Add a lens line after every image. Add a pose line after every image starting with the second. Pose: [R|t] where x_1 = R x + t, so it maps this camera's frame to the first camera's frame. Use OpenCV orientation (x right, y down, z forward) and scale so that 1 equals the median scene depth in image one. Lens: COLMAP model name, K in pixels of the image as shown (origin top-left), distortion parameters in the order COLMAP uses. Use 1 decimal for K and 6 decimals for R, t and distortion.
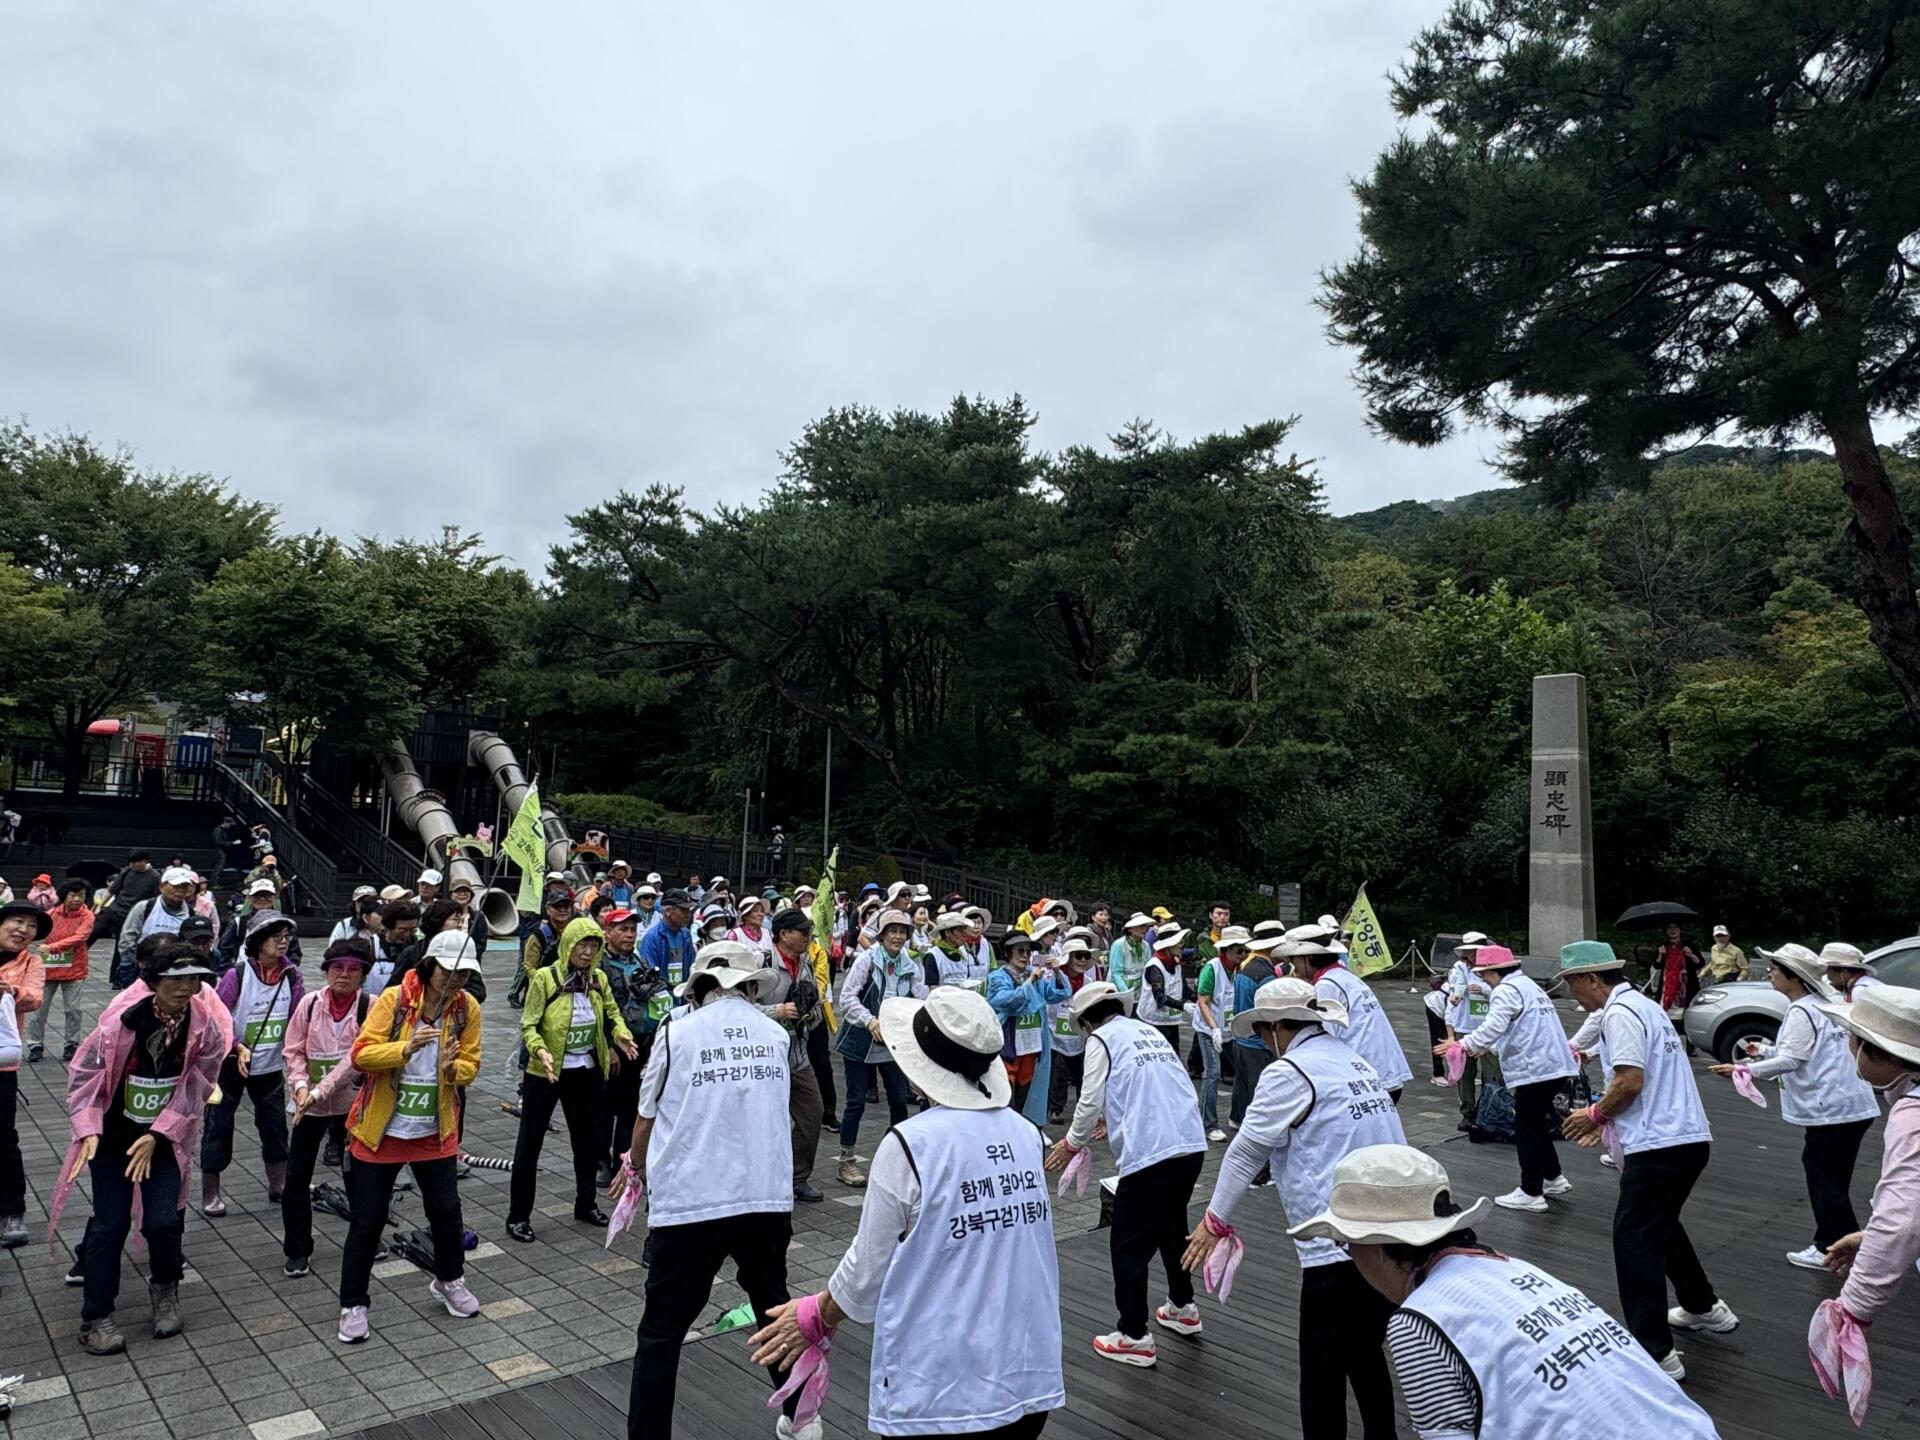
lens RADIAL K [[1247.9, 0, 960.0], [0, 1247.9, 720.0], [0, 0, 1]] dist [0.004699, 0.000824]
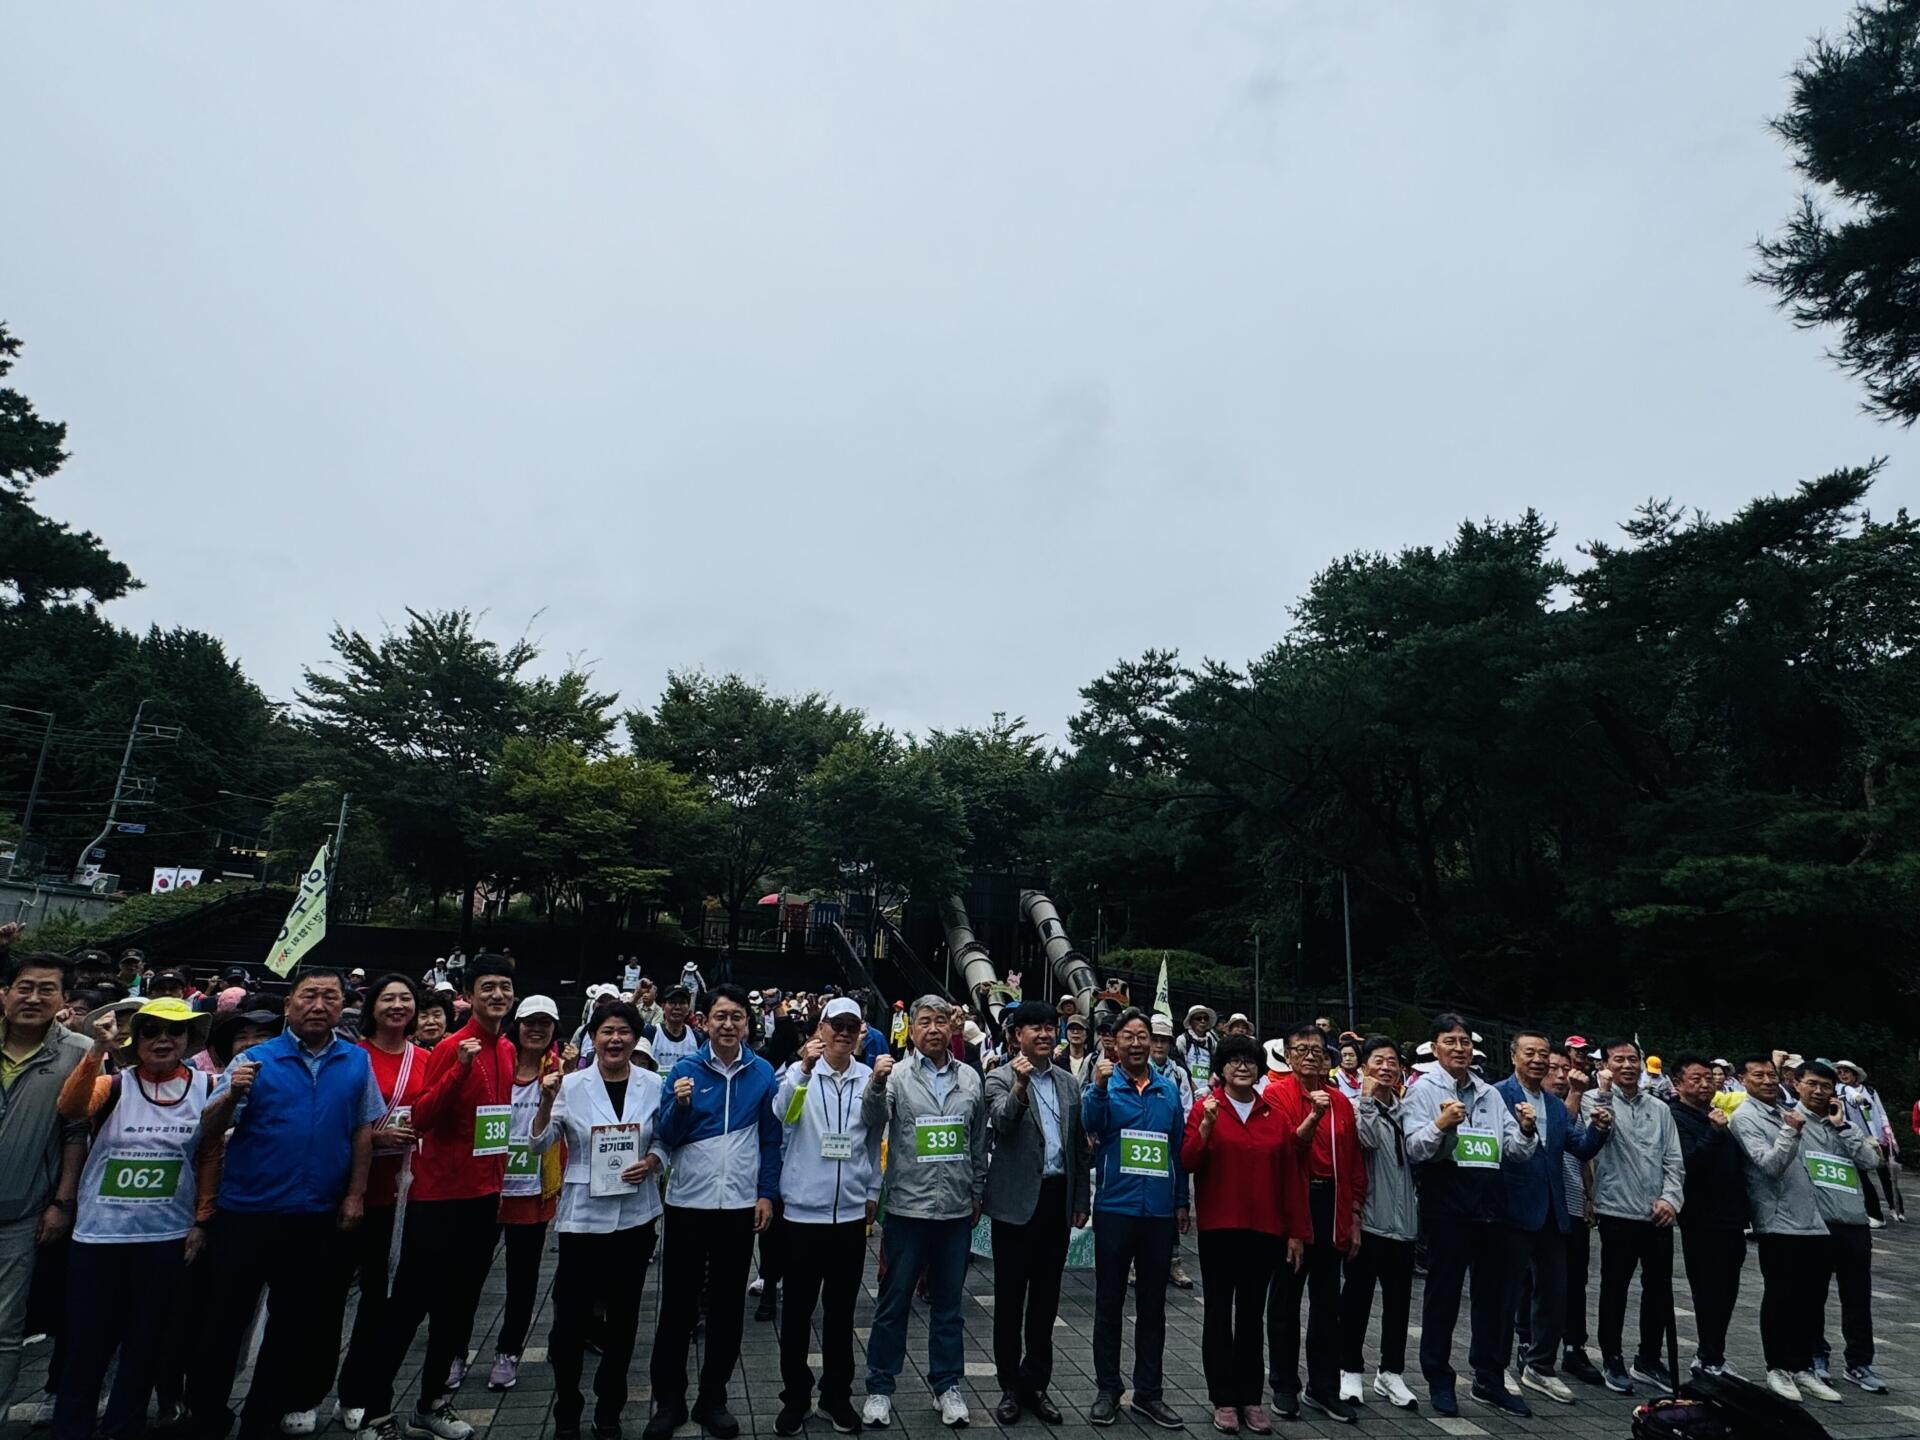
lens RADIAL K [[1137.4, 0, 967.1], [0, 1137.4, 712.1], [0, 0, 1]] dist [-0.011325, 0.006095]
pose [[0.866451, -0.112340, -0.486459, 0.090895], [0.033625, 0.985274, -0.167642, 0.023597], [0.498129, 0.128897, 0.857469, 0.085870]]
